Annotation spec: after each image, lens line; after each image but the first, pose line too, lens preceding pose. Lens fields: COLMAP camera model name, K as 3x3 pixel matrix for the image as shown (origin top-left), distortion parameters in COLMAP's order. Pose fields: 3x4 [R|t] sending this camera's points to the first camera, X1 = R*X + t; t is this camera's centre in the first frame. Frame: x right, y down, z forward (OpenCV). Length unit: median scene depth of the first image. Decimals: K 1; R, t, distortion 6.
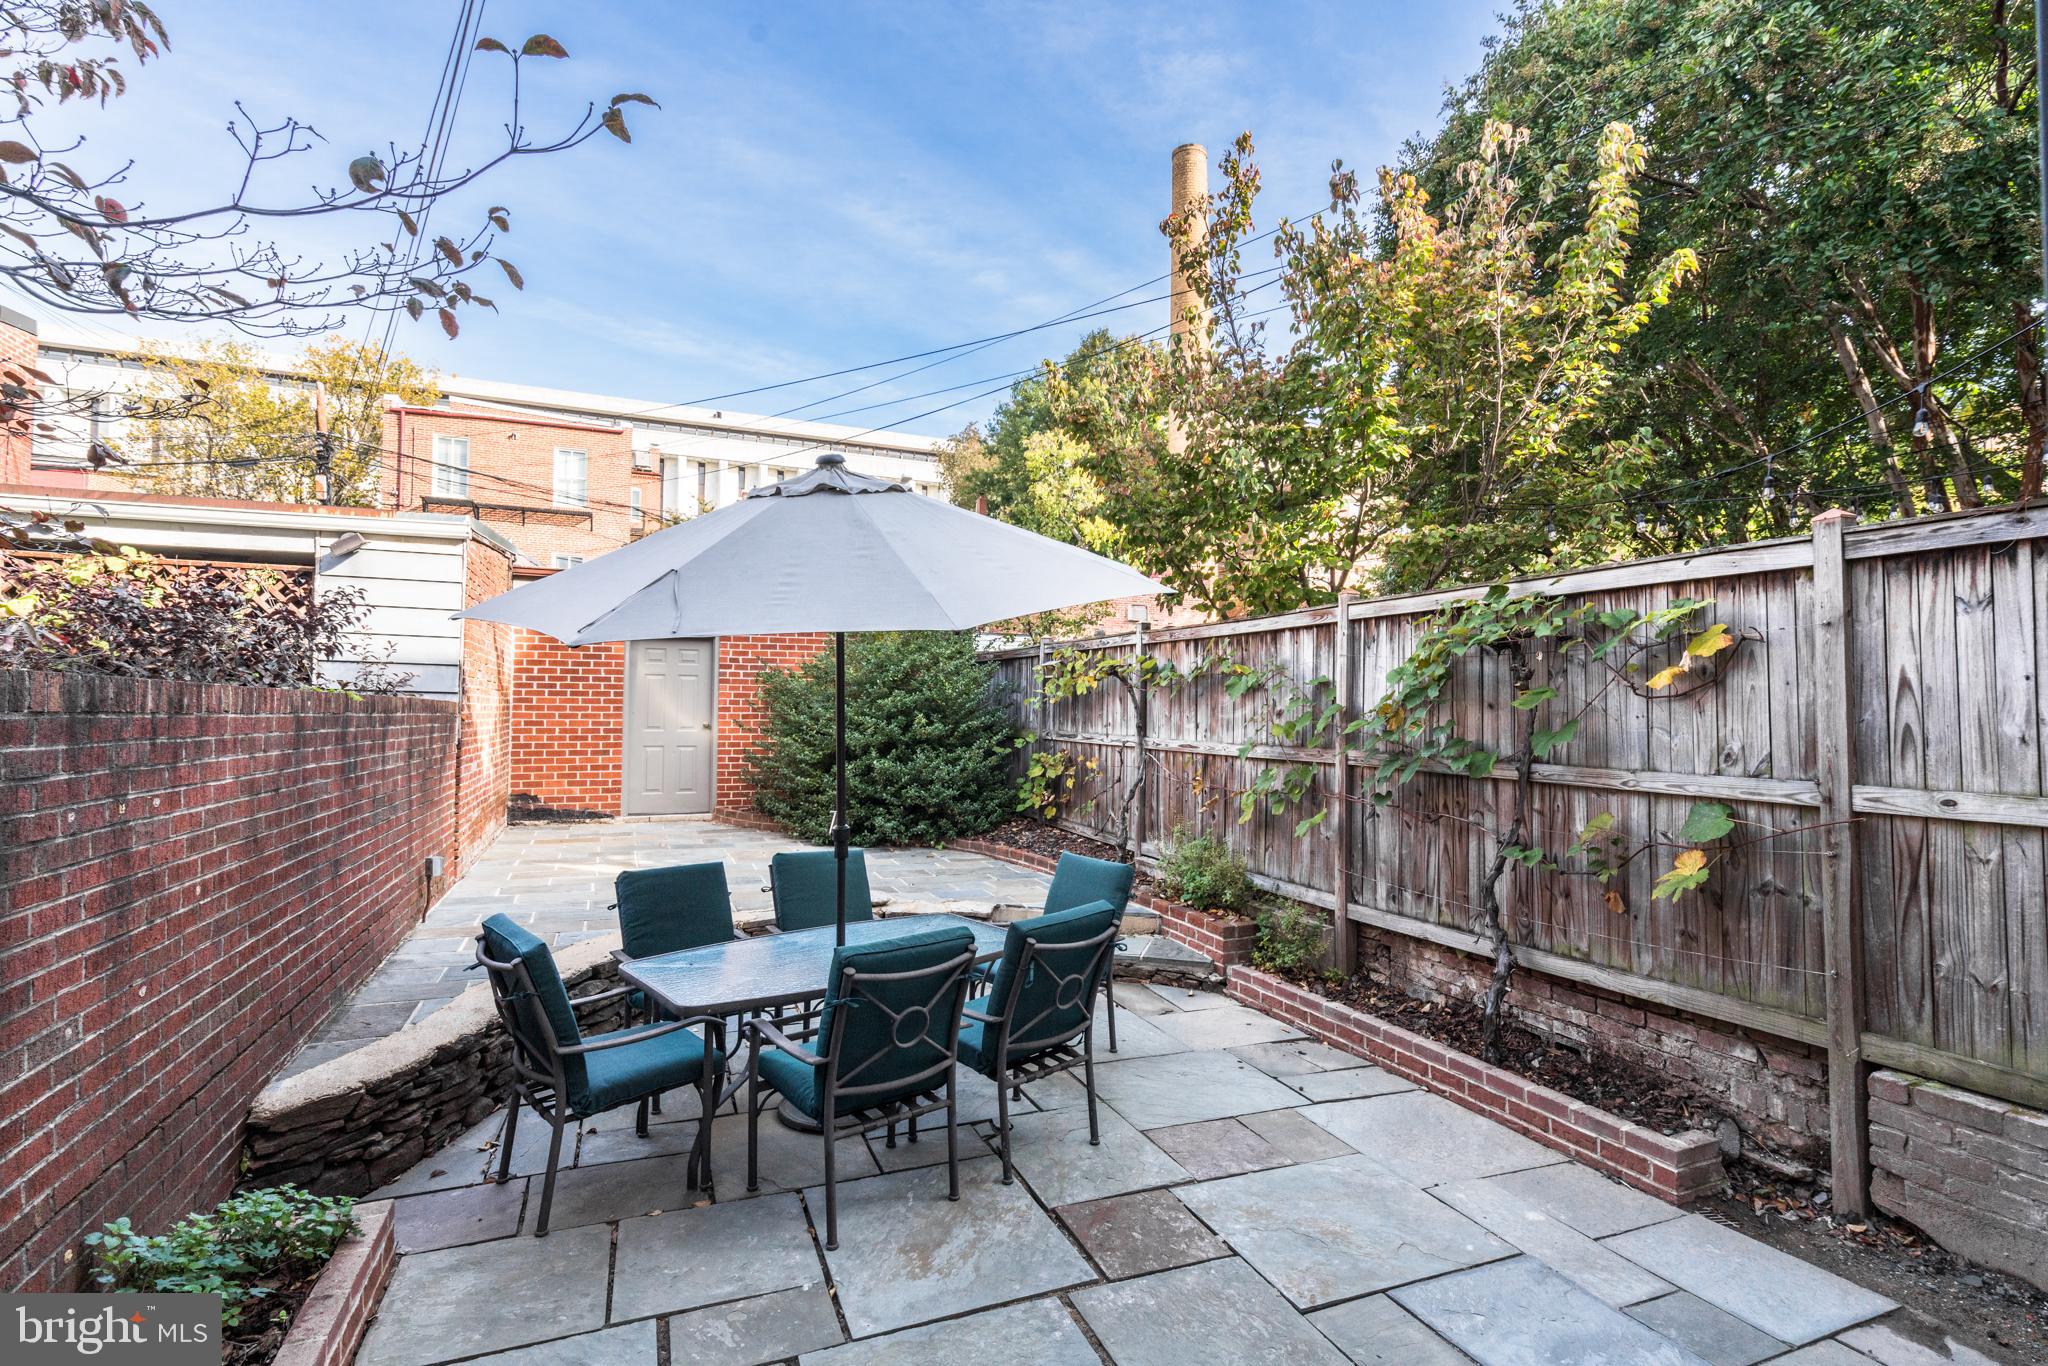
lens RADIAL K [[946.9, 0, 1016.9], [0, 946.9, 686.5], [0, 0, 1]] dist [-0.015037, 0.003916]
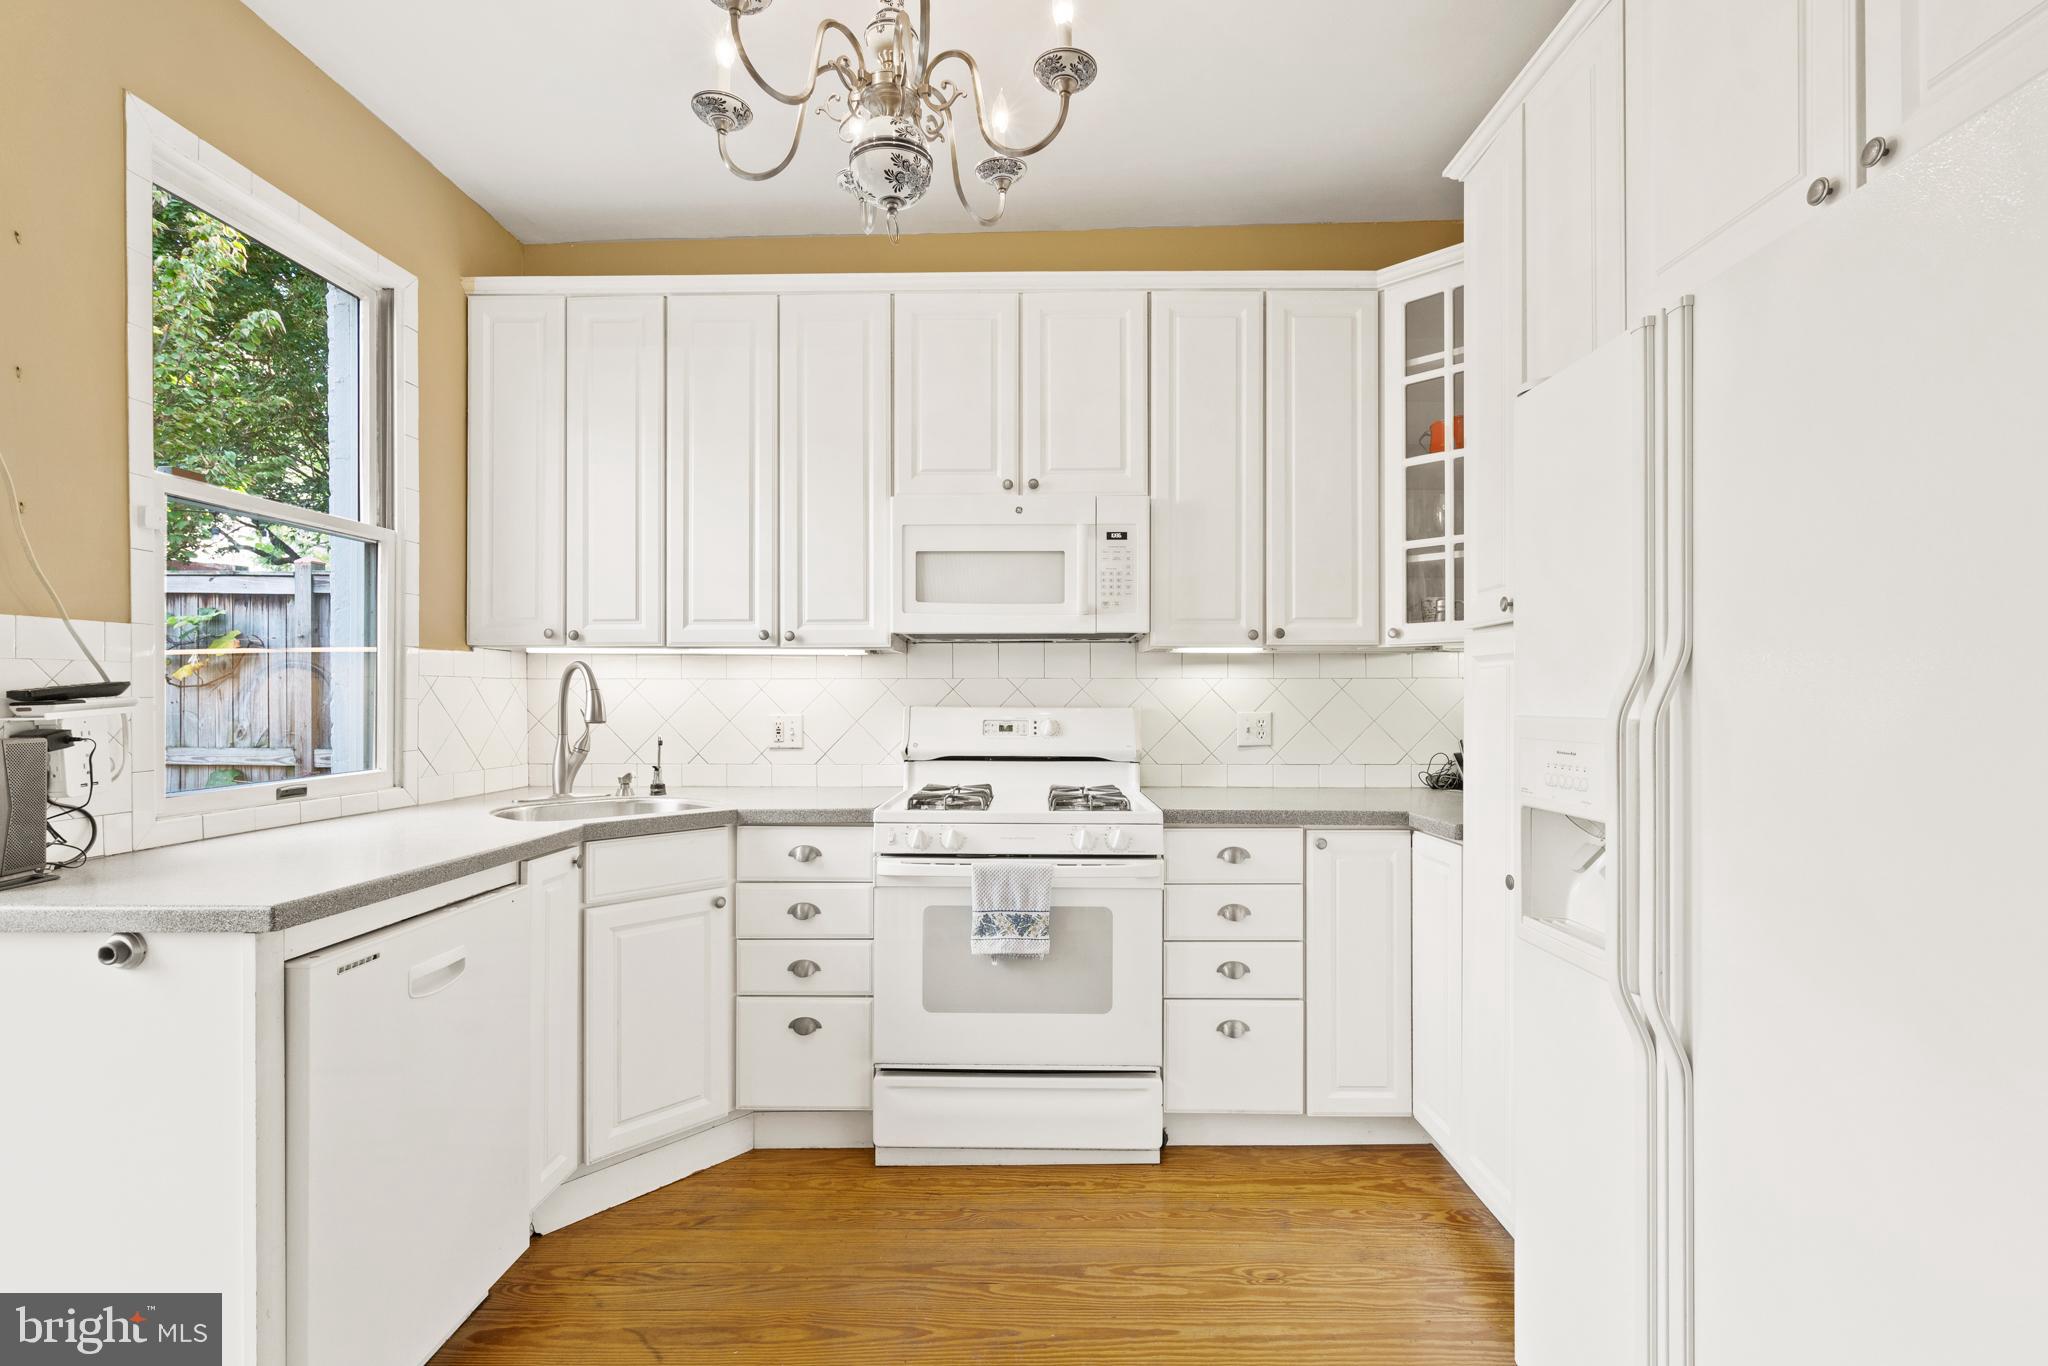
lens RADIAL K [[946.9, 0, 1026.5], [0, 946.9, 689.1], [0, 0, 1]] dist [-0.015037, 0.003916]
pose [[0.392343, 0.002910, 0.919814, -0.010550], [-0.027226, 0.999594, 0.008451, -0.024569], [-0.919416, -0.028358, 0.392263, -0.475724]]
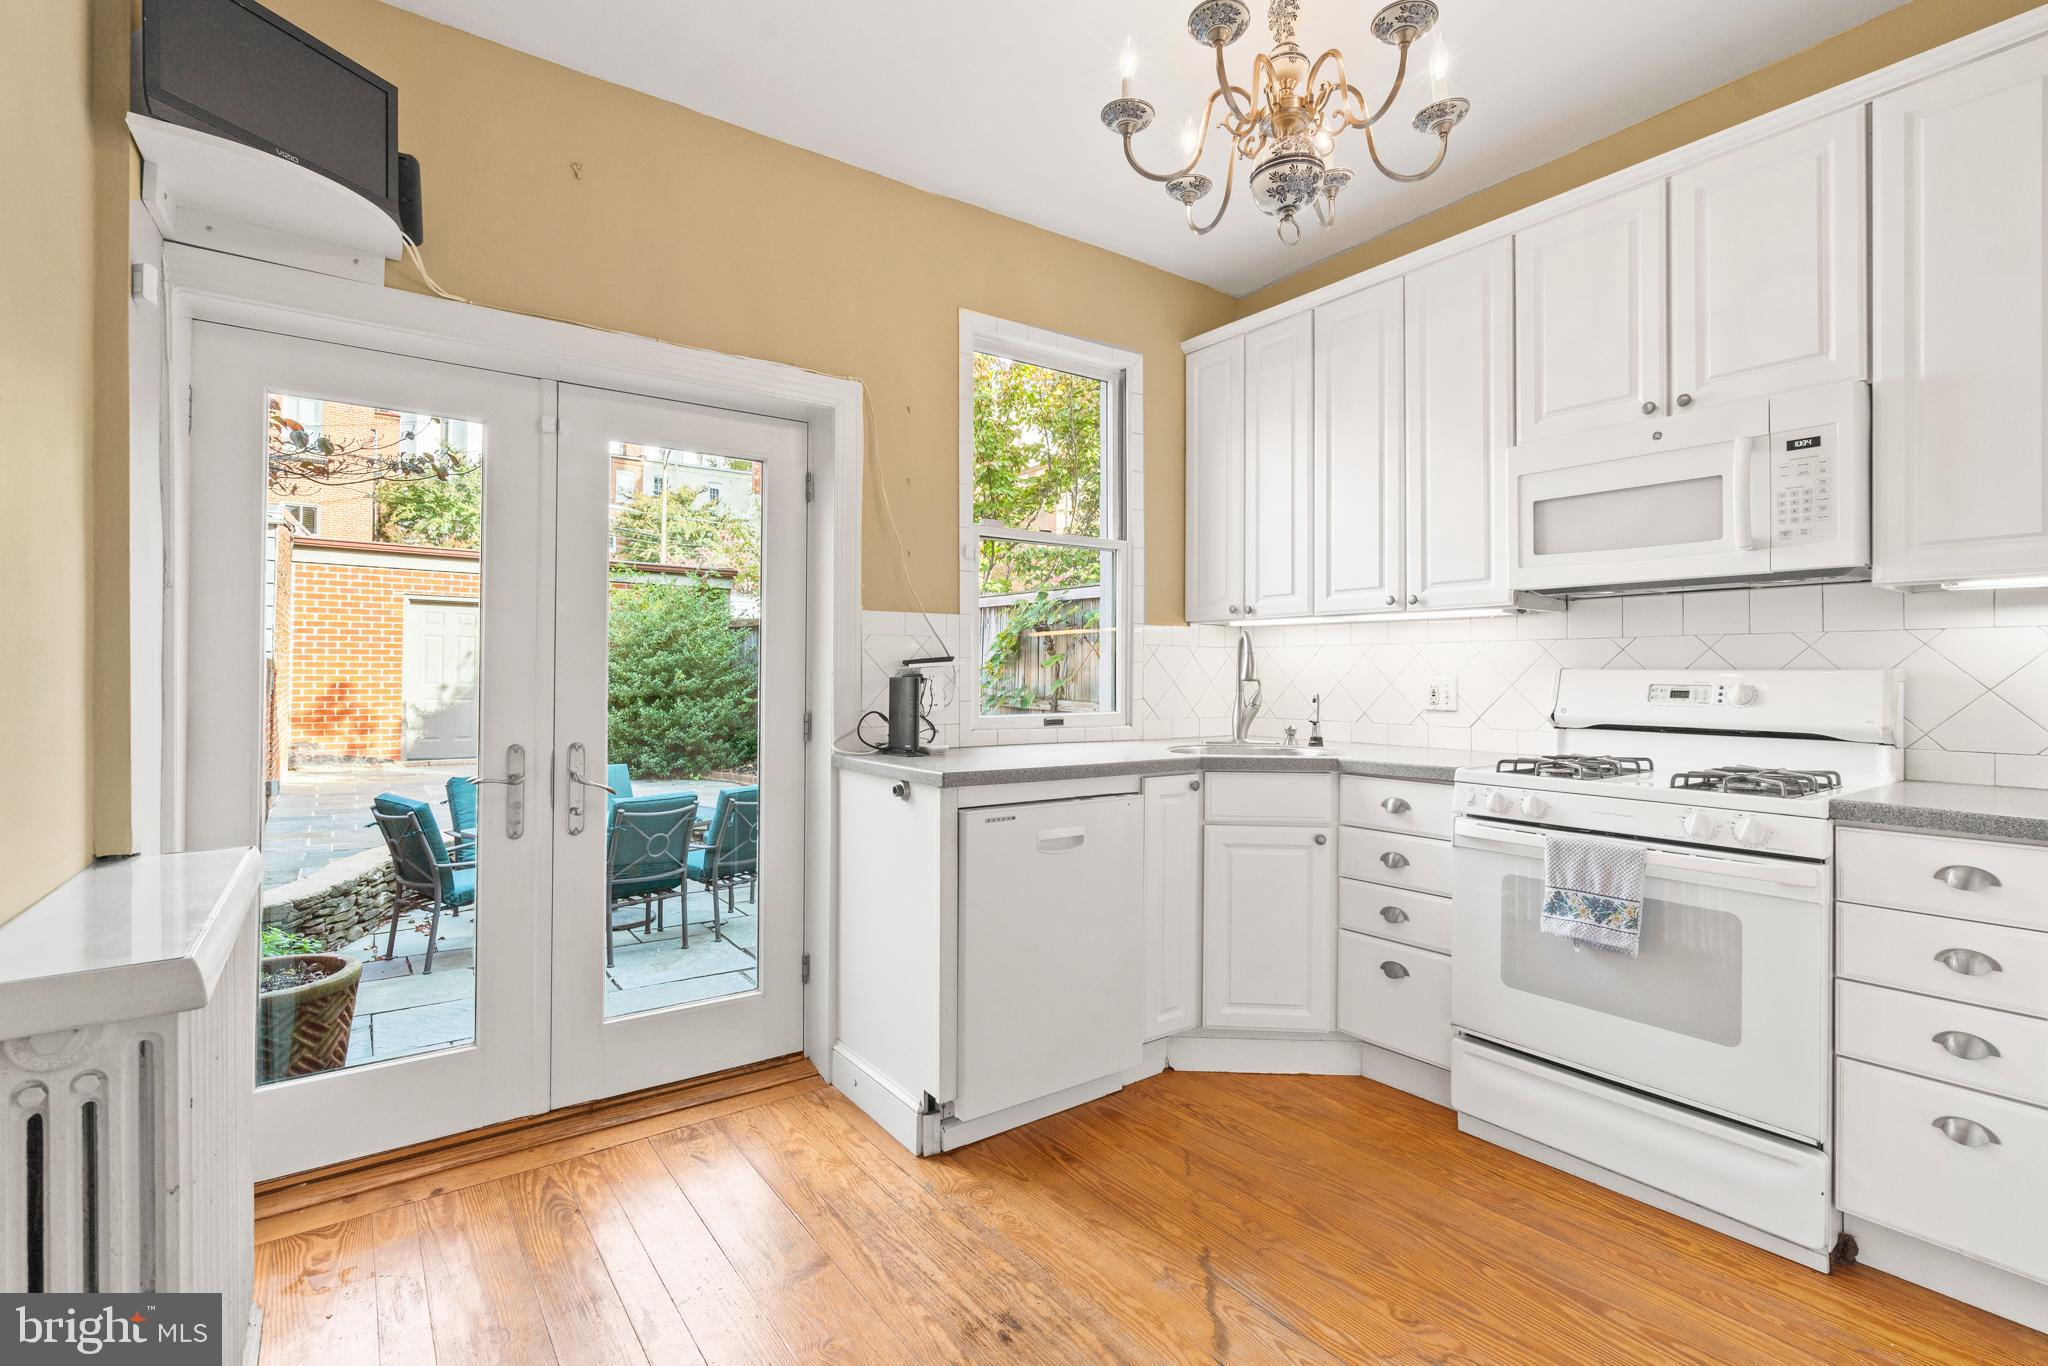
lens RADIAL K [[946.9, 0, 1027.6], [0, 946.9, 661.5], [0, 0, 1]] dist [-0.015037, 0.003916]
pose [[0.972392, 0.004743, 0.233305, 0.116400], [-0.008615, 0.999842, 0.015577, -0.013669], [-0.233194, -0.017157, 0.972279, -0.692764]]
